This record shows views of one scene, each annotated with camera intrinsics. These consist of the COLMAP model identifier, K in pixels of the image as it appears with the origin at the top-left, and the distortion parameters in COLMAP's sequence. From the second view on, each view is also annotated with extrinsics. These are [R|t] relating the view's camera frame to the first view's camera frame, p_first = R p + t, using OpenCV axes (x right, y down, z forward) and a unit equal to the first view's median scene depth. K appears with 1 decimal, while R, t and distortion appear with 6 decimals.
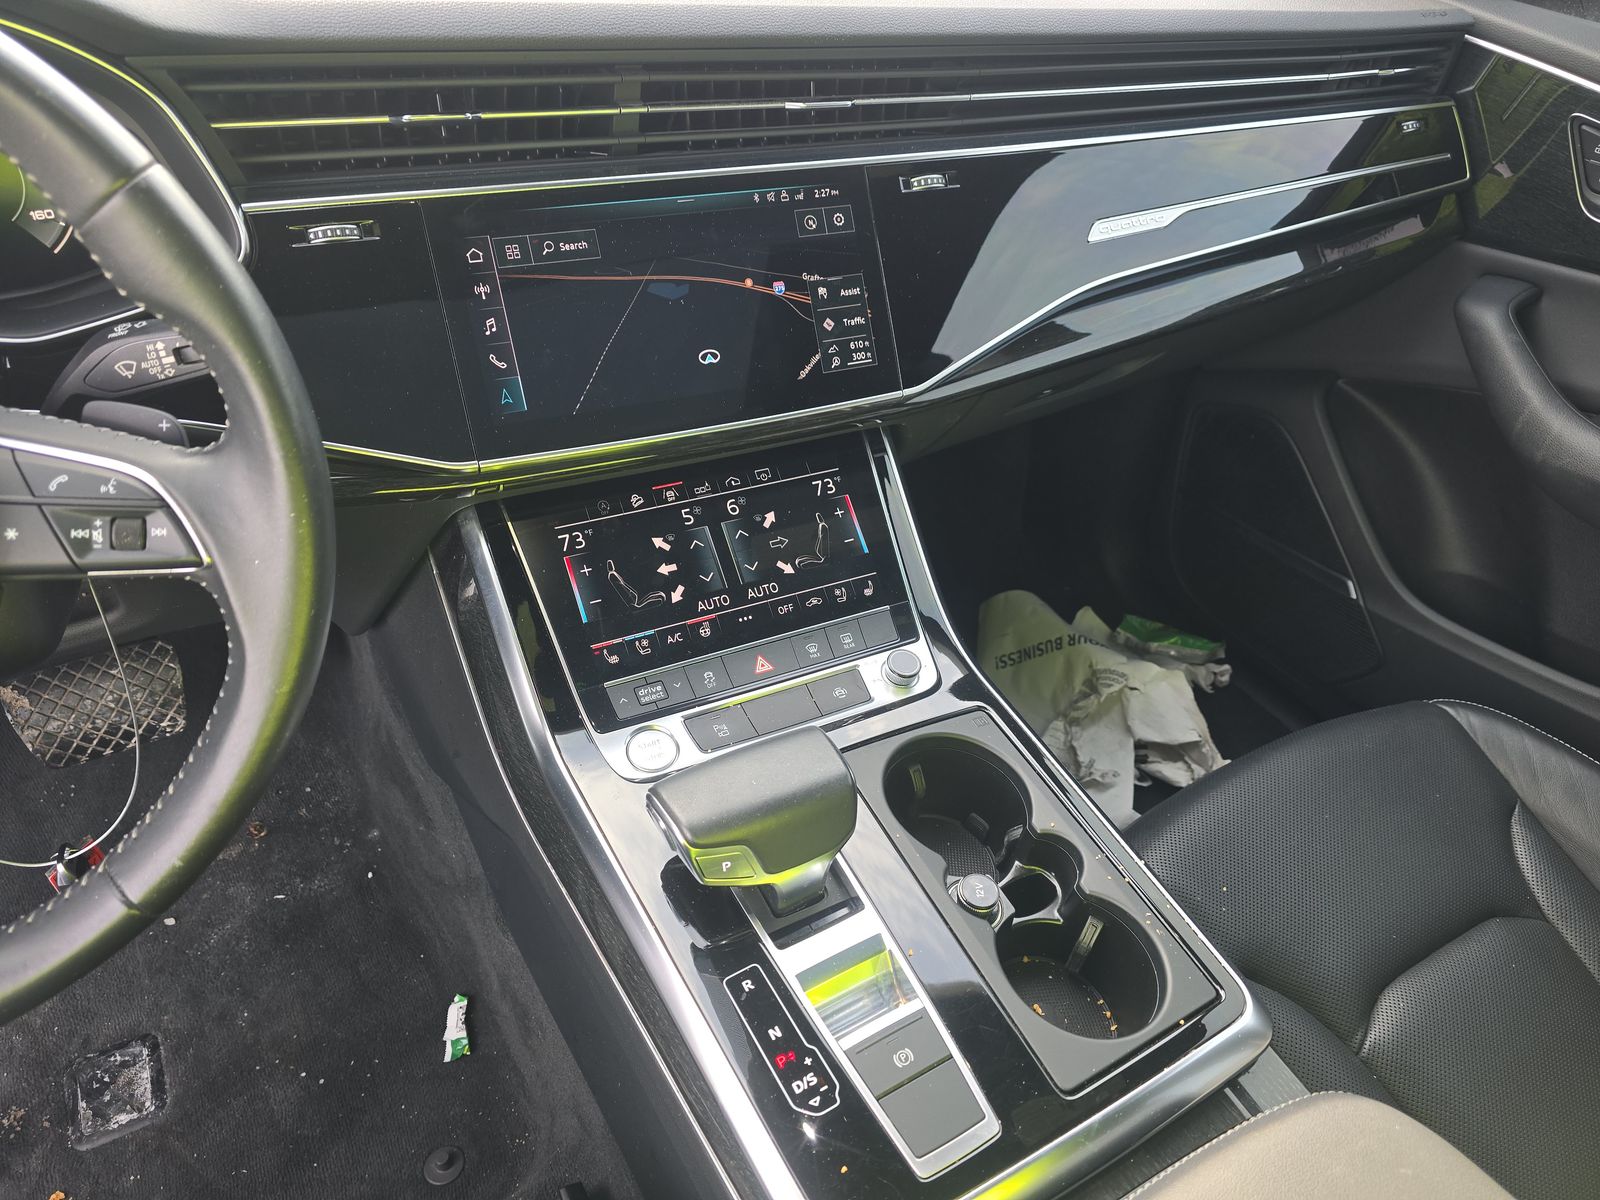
lens RADIAL K [[1045.3, 0, 800.0], [0, 1045.3, 600.0], [0, 0, 1]] dist [-0.002589, -0.002553]
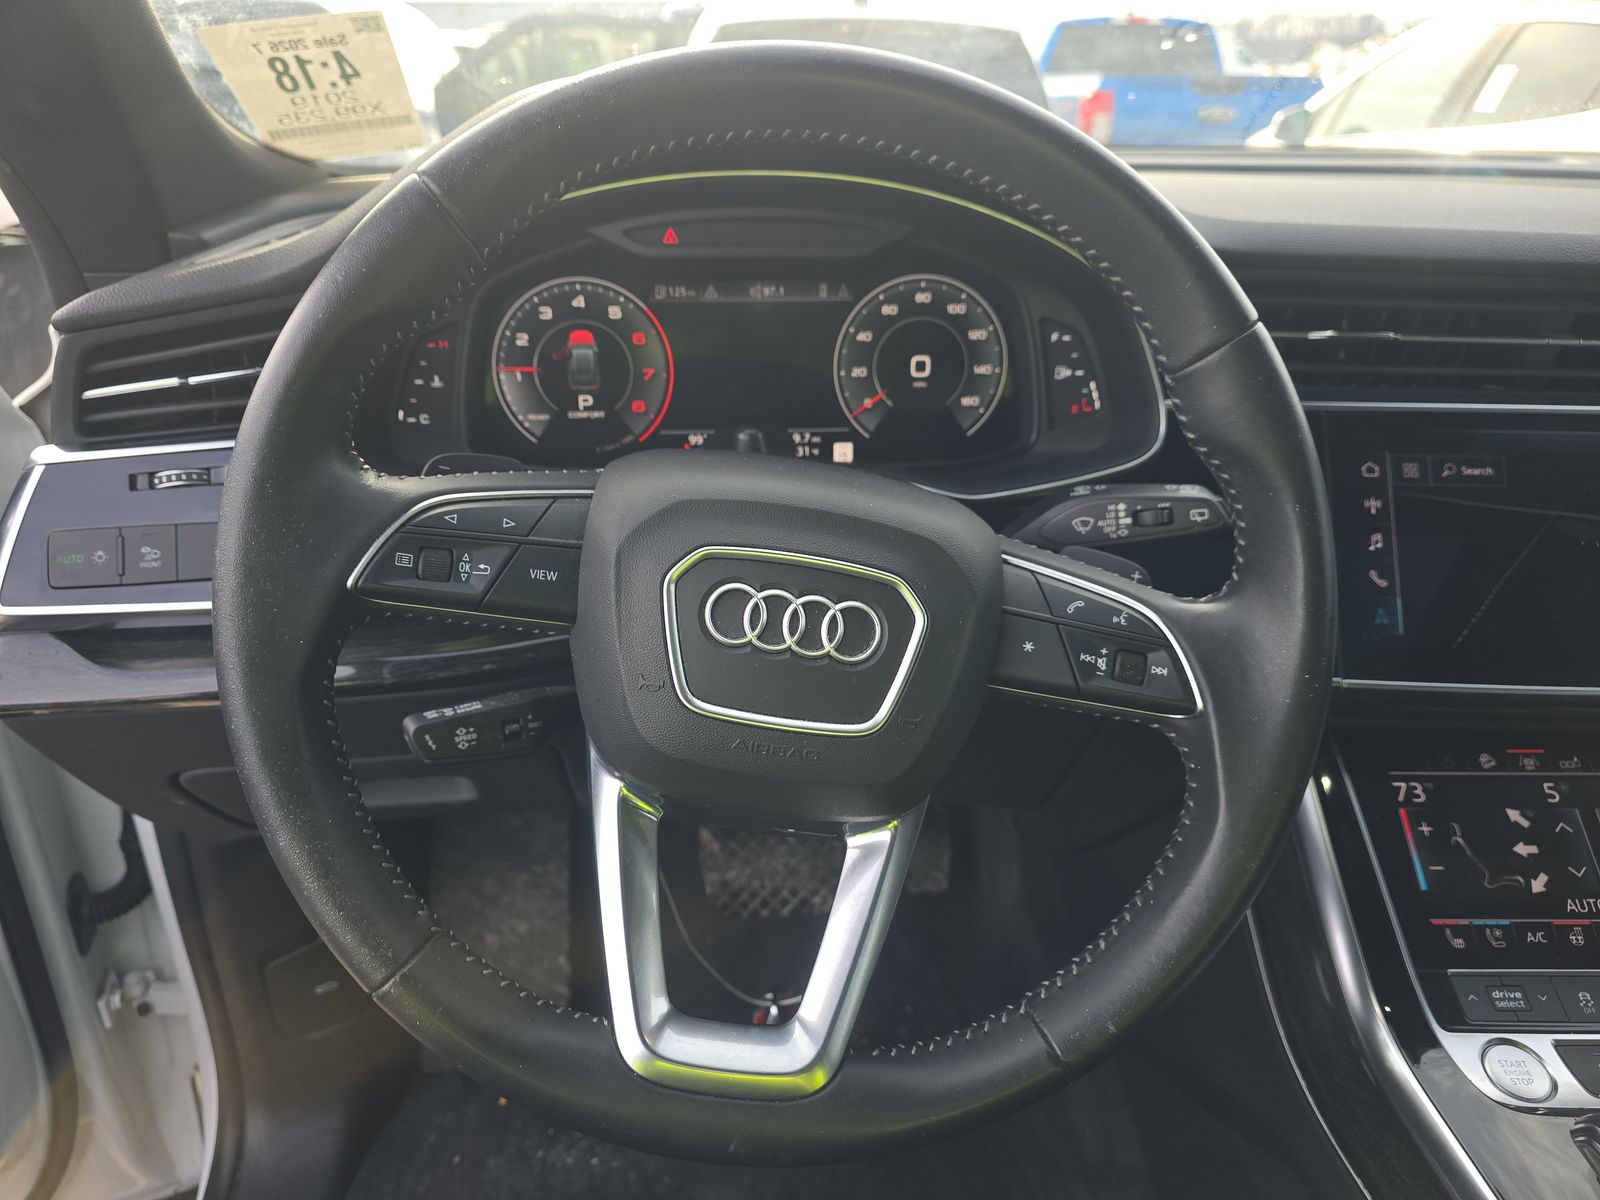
lens RADIAL K [[1045.3, 0, 800.0], [0, 1045.3, 600.0], [0, 0, 1]] dist [-0.002589, -0.002553]
pose [[0.894104, 0.122486, -0.430784, -0.329746], [-0.236273, 0.946133, -0.221375, 0.108182], [0.380463, 0.299715, 0.874882, 0.006548]]
